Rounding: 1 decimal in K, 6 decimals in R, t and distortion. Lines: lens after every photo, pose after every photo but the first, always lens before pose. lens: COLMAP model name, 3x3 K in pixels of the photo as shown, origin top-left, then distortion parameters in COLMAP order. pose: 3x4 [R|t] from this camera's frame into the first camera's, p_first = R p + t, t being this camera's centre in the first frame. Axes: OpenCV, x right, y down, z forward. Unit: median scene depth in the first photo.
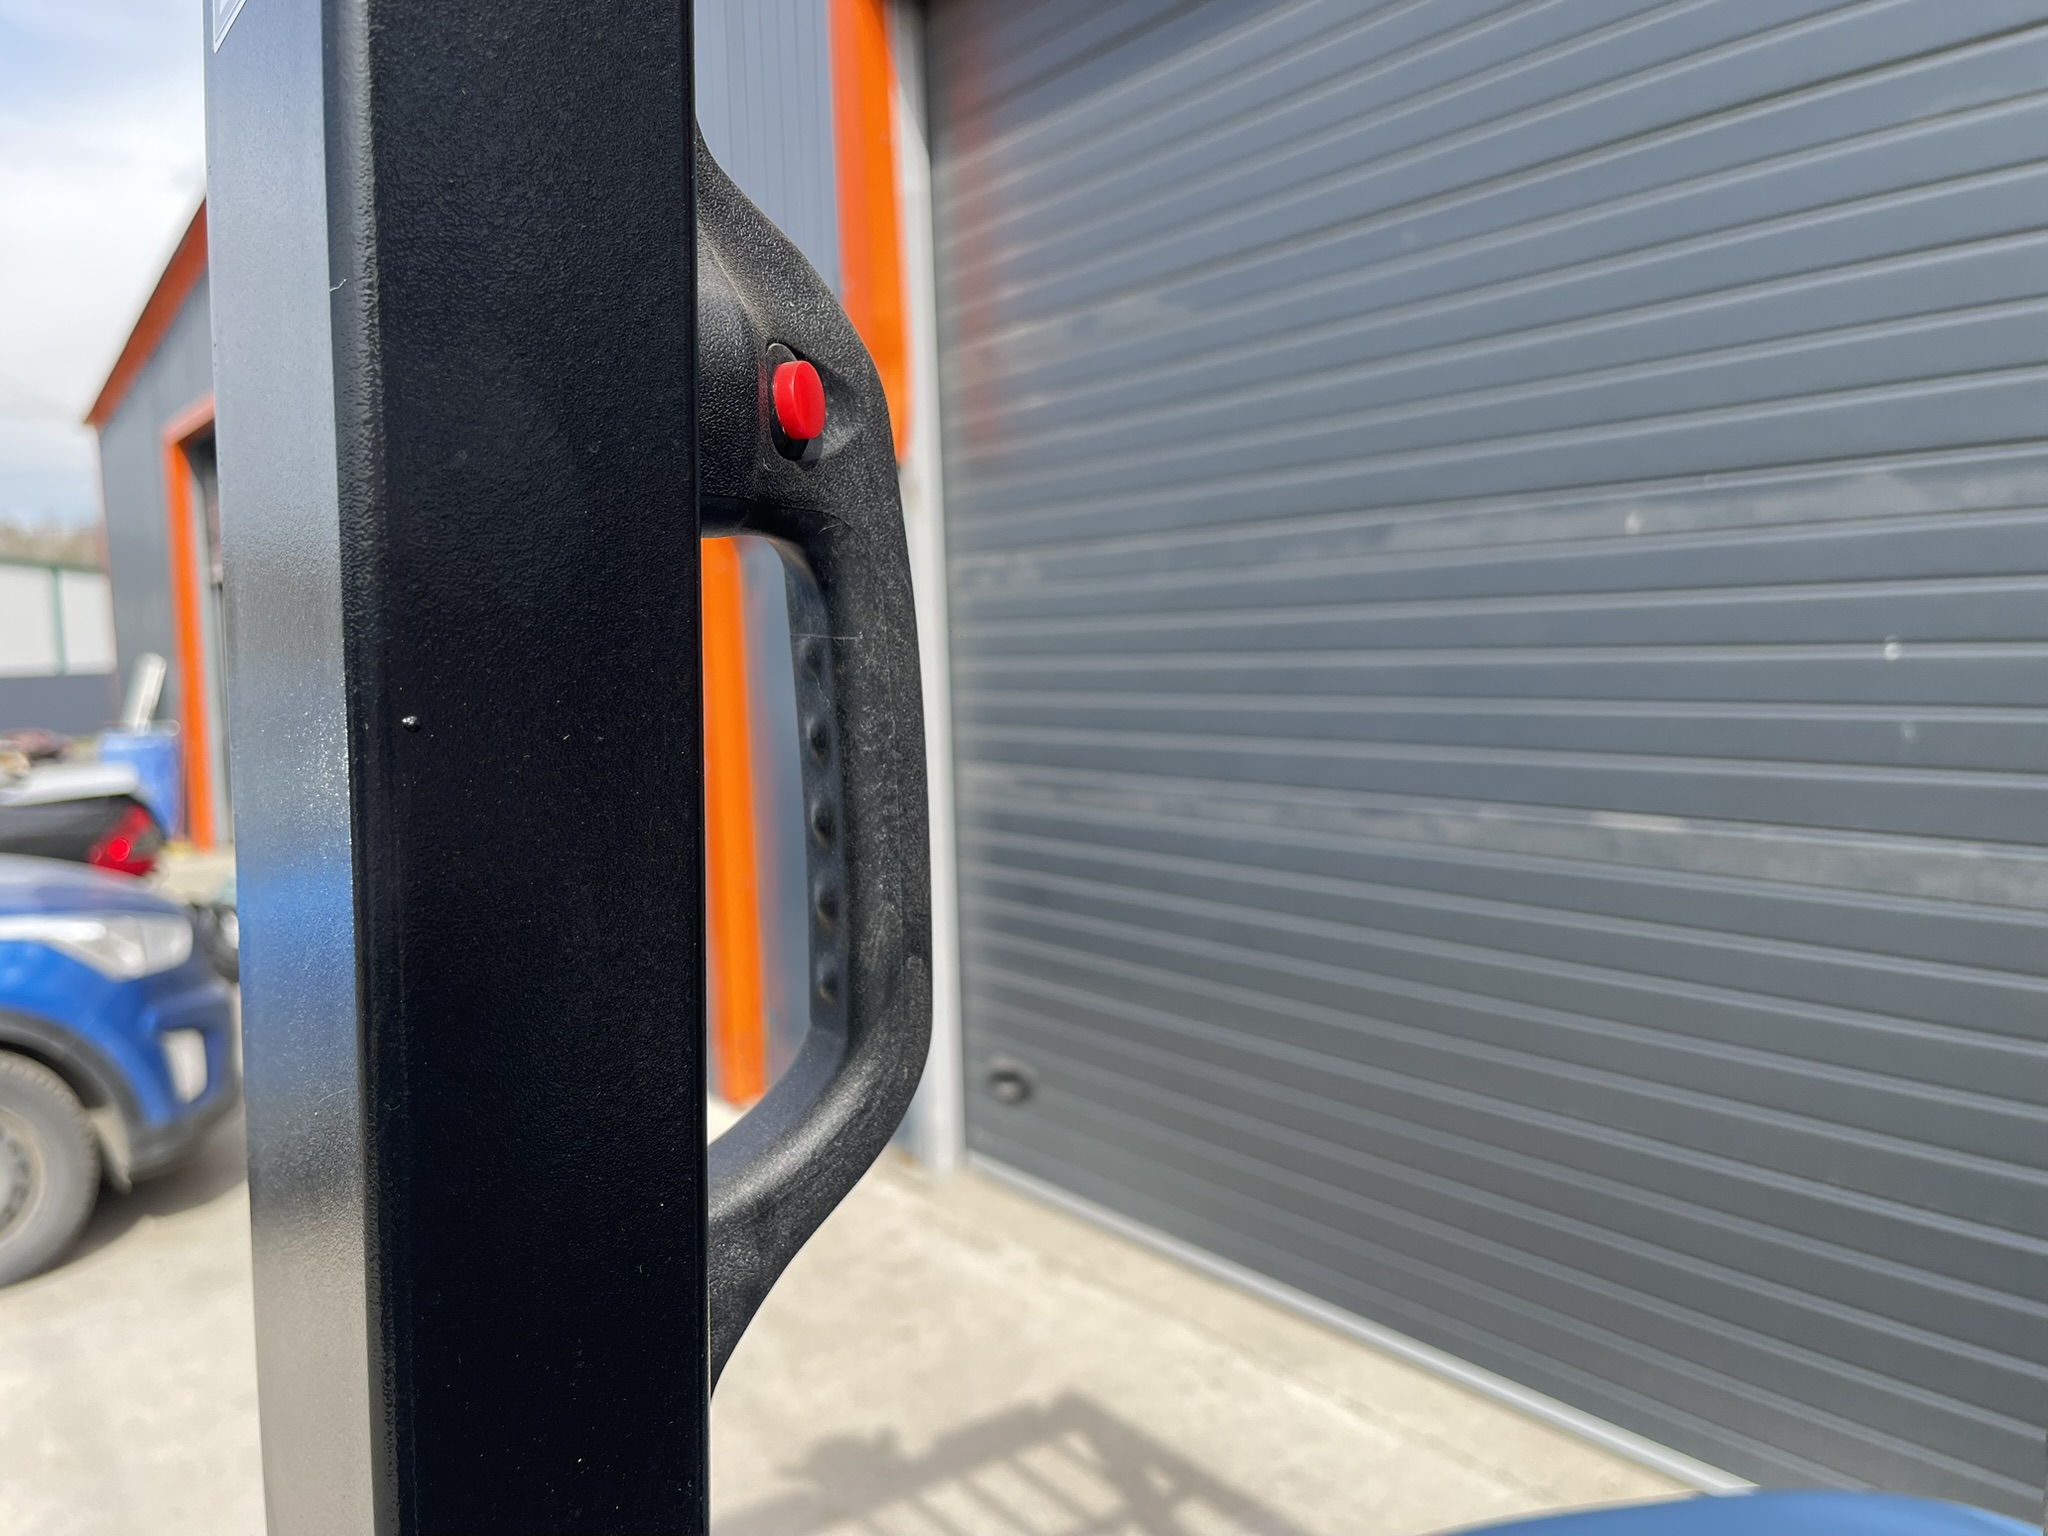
lens RADIAL K [[1552.7, 0, 1037.9], [0, 1552.7, 773.2], [0, 0, 1]] dist [0.102254, -0.145902]
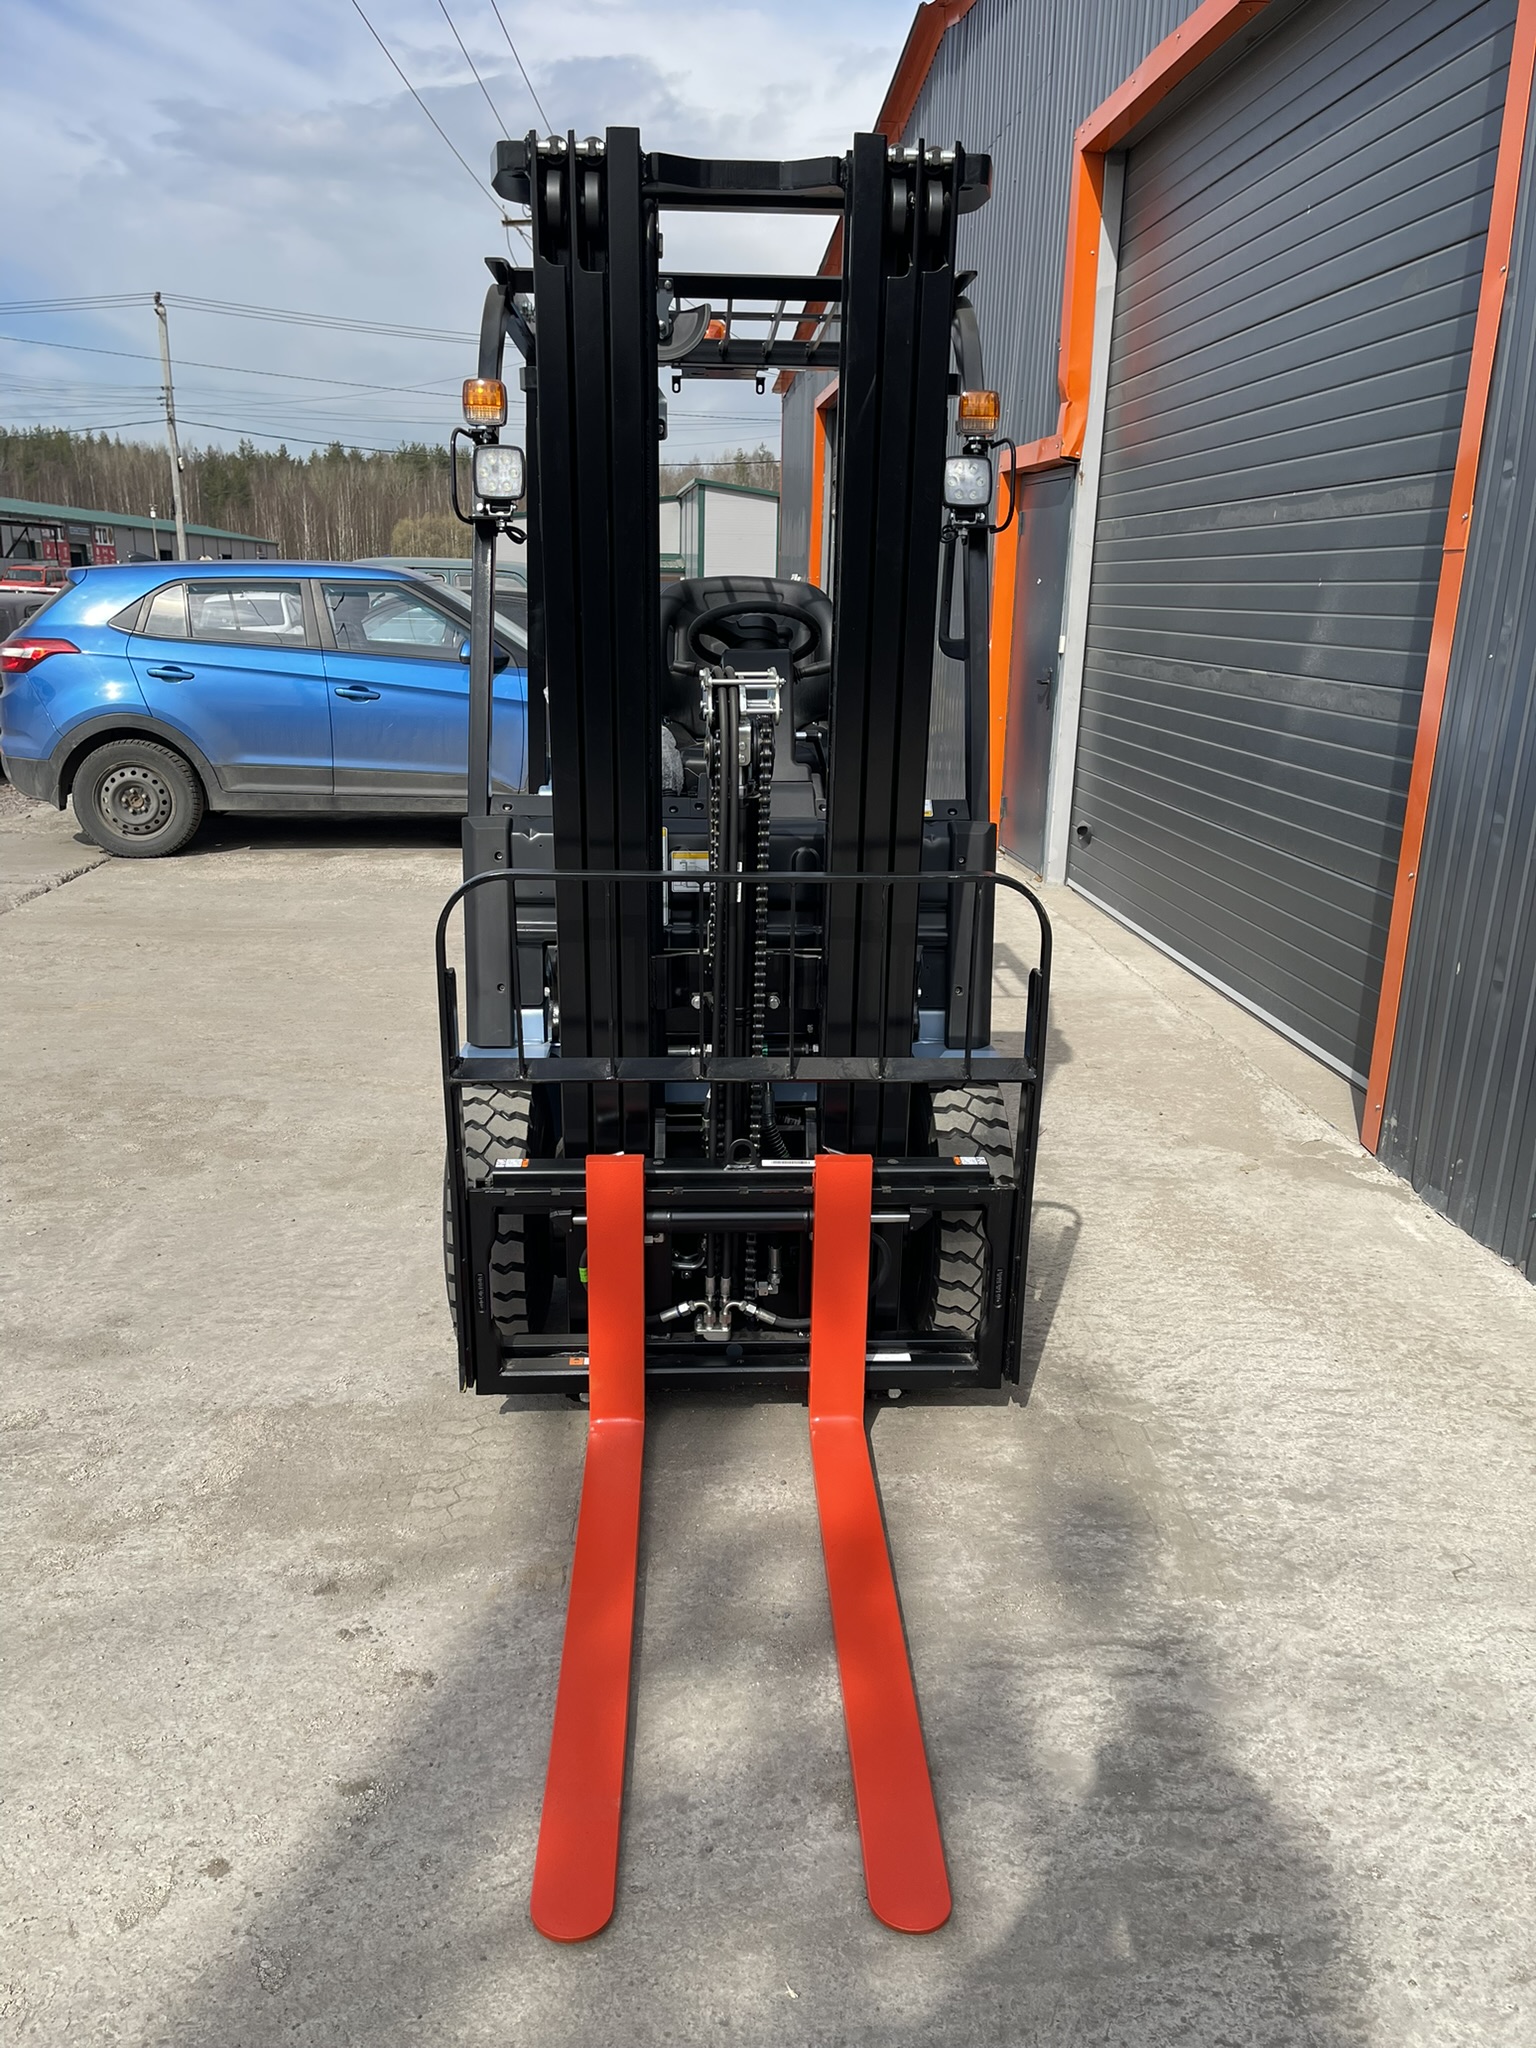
lens RADIAL K [[1533.2, 0, 750.3], [0, 1533.2, 1065.4], [0, 0, 1]] dist [0.080792, -0.100837]
pose [[0.831997, 0.204456, -0.515731, 0.732041], [-0.087115, 0.966229, 0.242514, 0.070822], [0.547898, -0.156843, 0.821710, -0.807511]]
